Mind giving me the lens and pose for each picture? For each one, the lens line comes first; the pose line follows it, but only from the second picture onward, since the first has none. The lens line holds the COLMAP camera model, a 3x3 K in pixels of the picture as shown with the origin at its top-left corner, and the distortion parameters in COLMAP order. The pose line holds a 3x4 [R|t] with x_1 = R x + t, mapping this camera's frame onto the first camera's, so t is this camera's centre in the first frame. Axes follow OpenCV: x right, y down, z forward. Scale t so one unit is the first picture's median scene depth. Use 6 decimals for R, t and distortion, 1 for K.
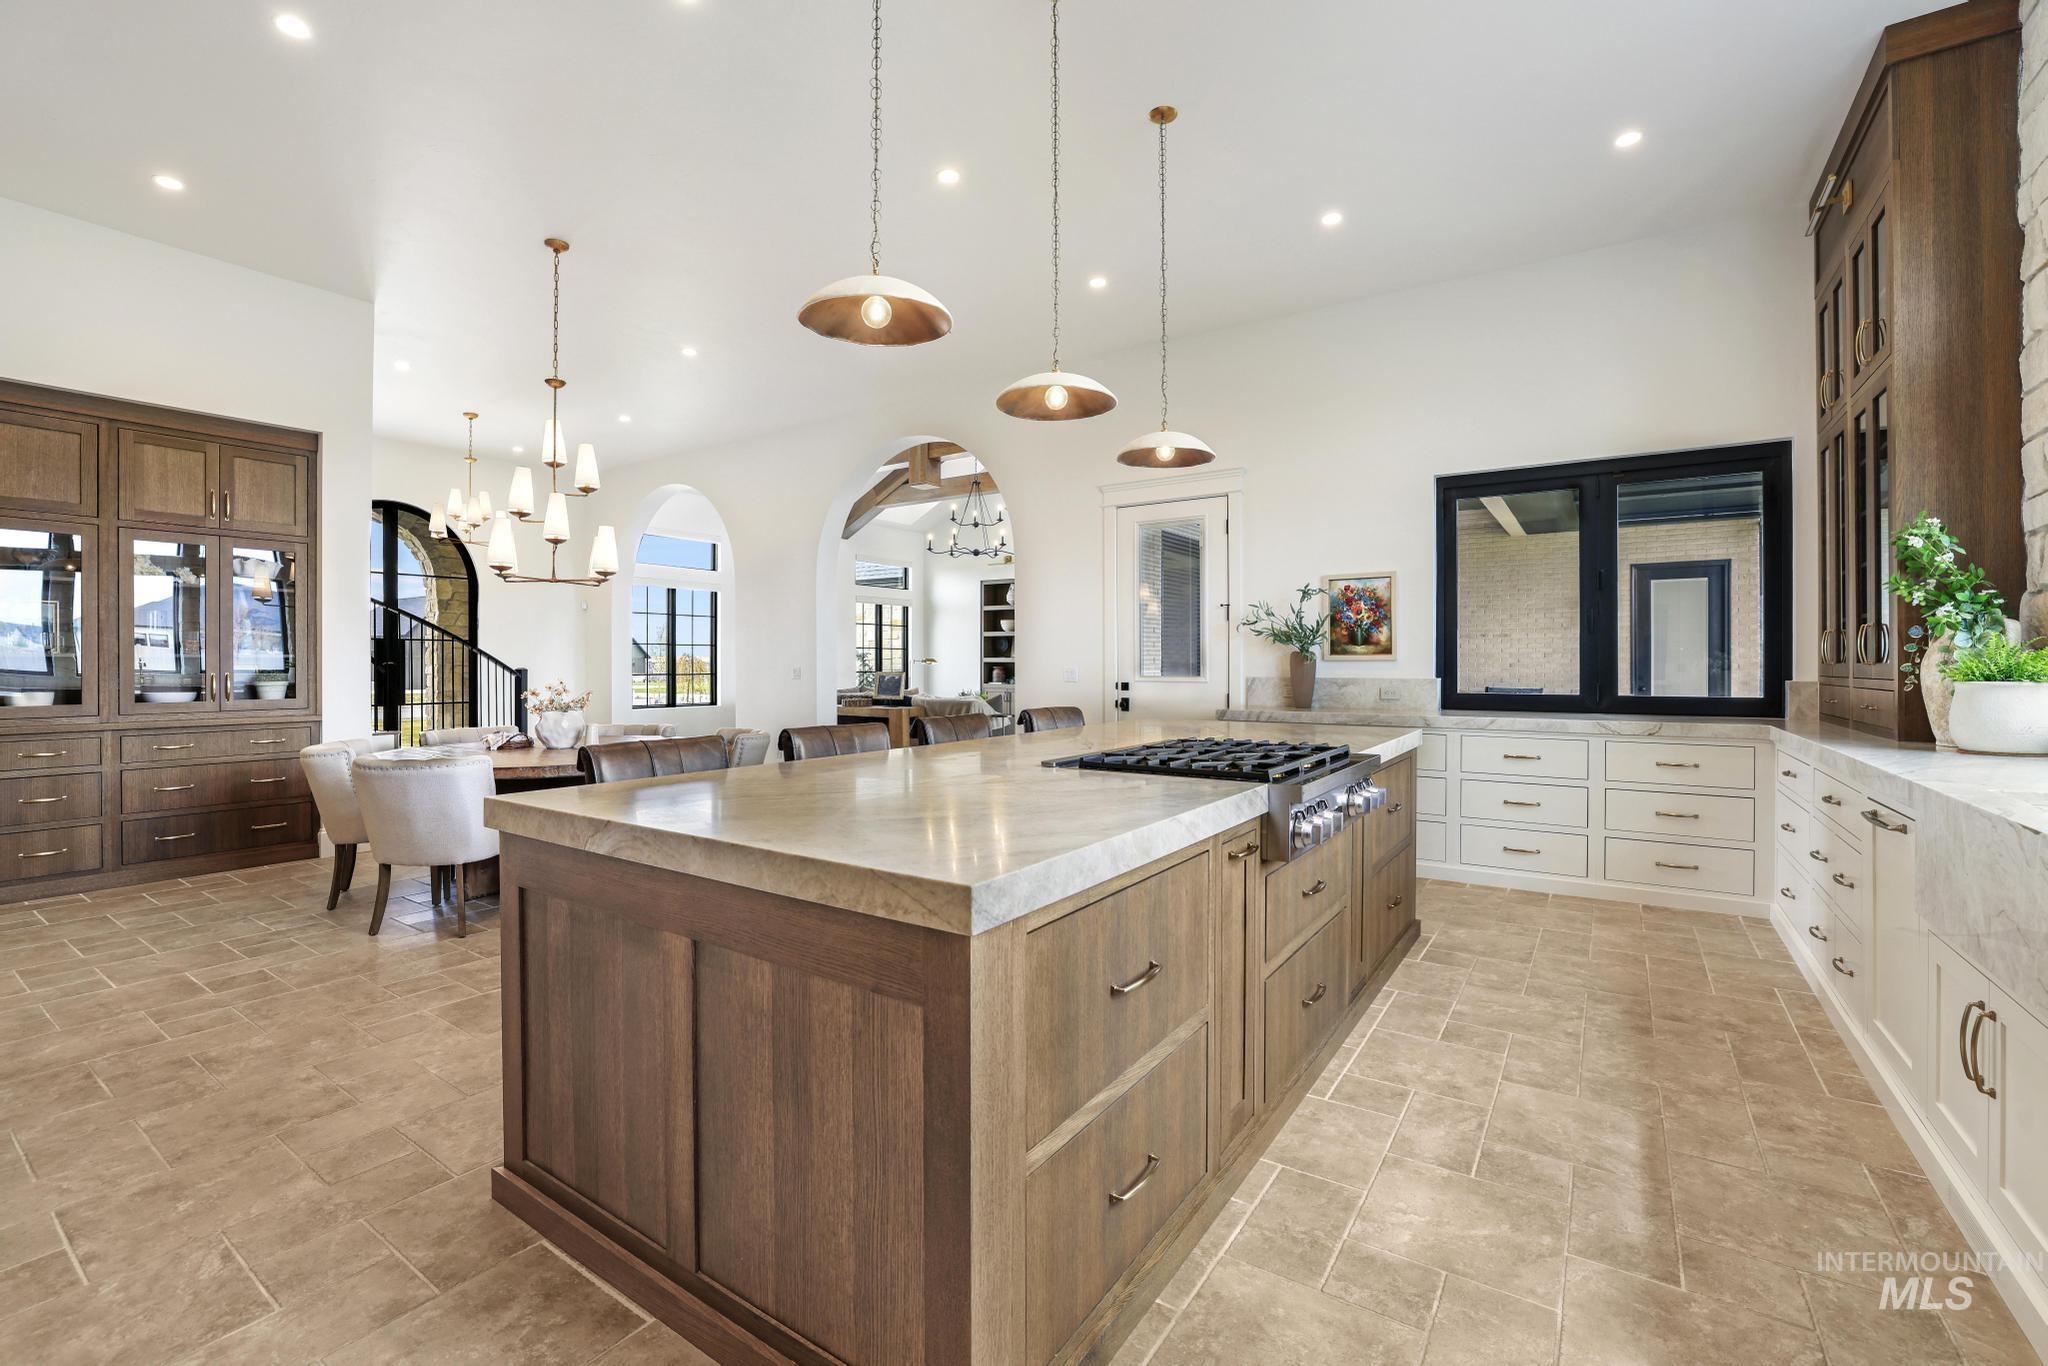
lens RADIAL K [[905.2, 0, 1012.5], [0, 905.2, 664.7], [0, 0, 1]] dist [-0.039869, 0.014924]
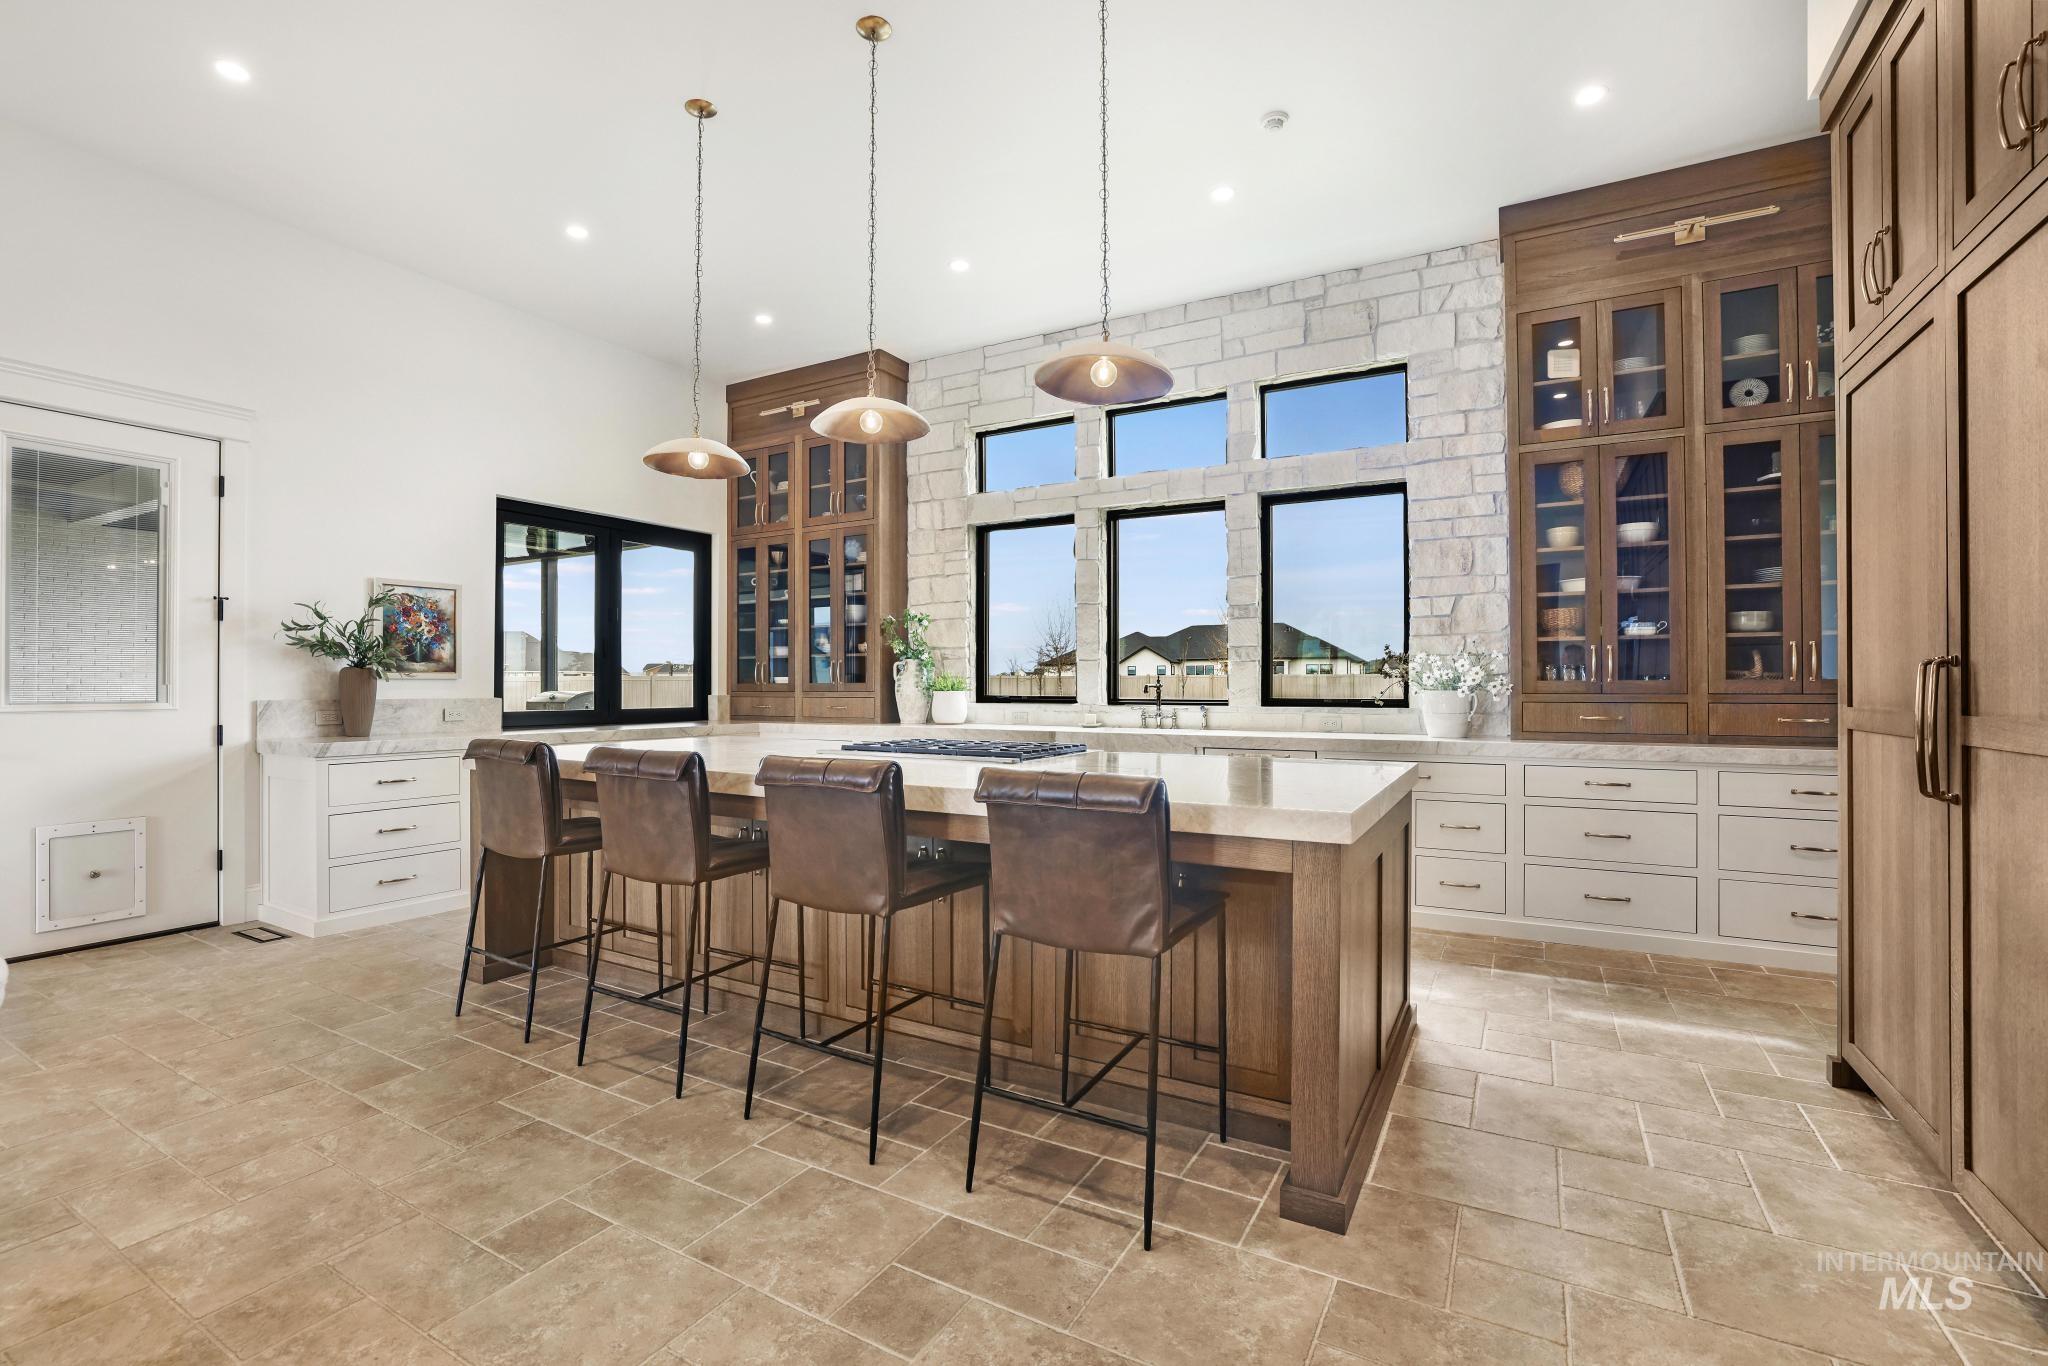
lens RADIAL K [[891.3, 0, 1020.8], [0, 891.3, 675.9], [0, 0, 1]] dist [-0.037638, 0.012573]
pose [[-0.086480, 0.011107, 0.996192, -0.644484], [0.002451, 0.999937, -0.010936, 0.003972], [-0.996251, 0.001496, -0.086502, 0.617889]]
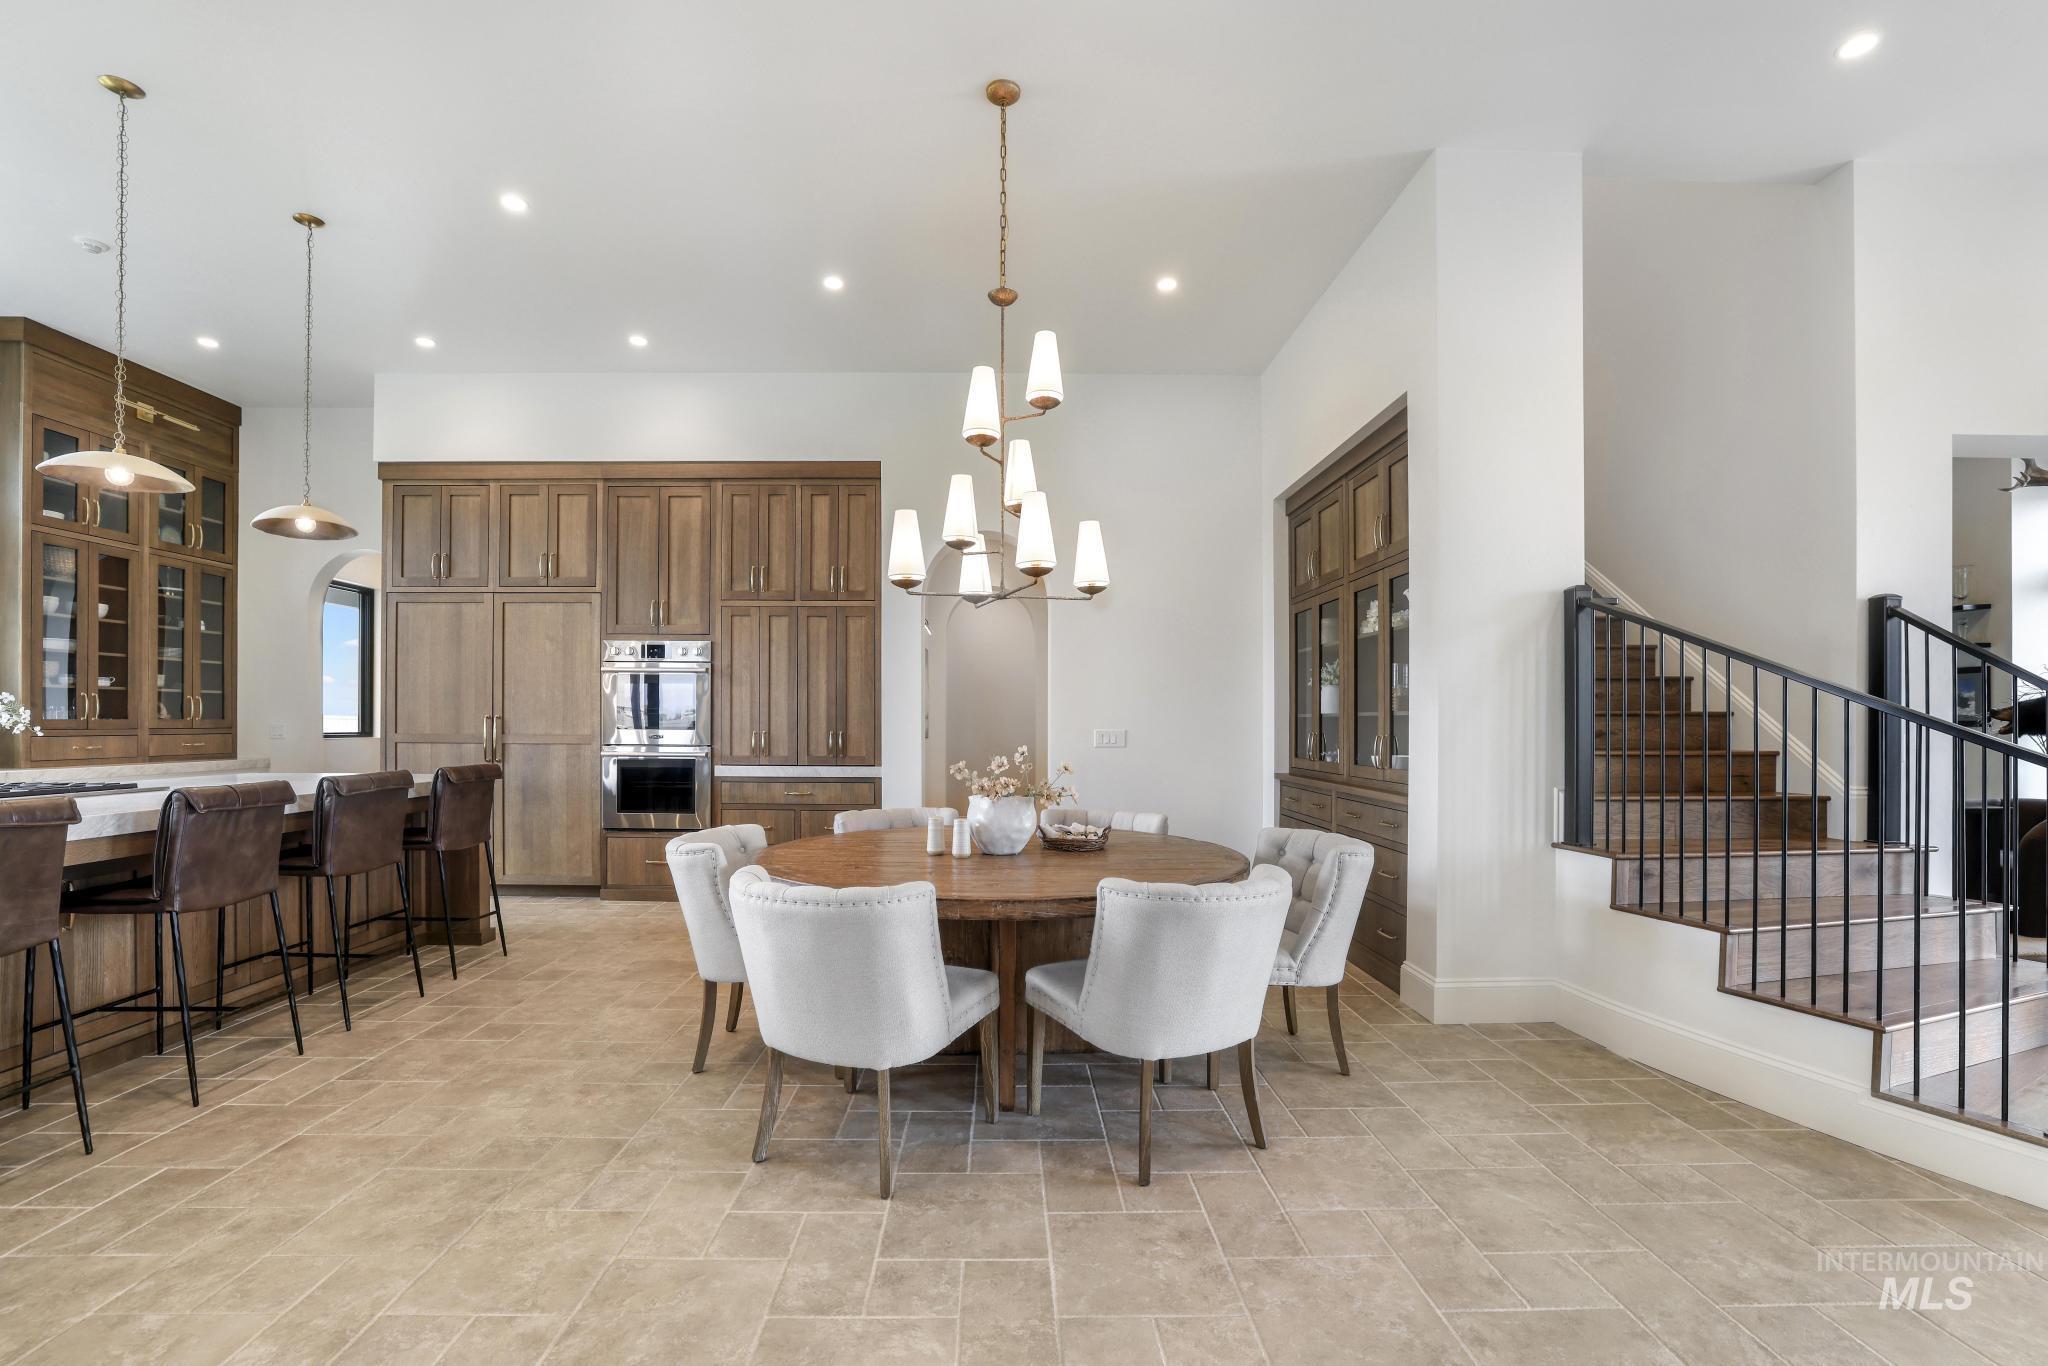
lens RADIAL K [[891.3, 0, 1012.4], [0, 891.3, 722.1], [0, 0, 1]] dist [-0.037638, 0.012573]
pose [[-0.814463, -0.004685, -0.580197, -0.145165], [-0.006220, 0.999980, 0.000657, -0.004663], [0.580183, 0.004144, -0.814476, 1.640913]]
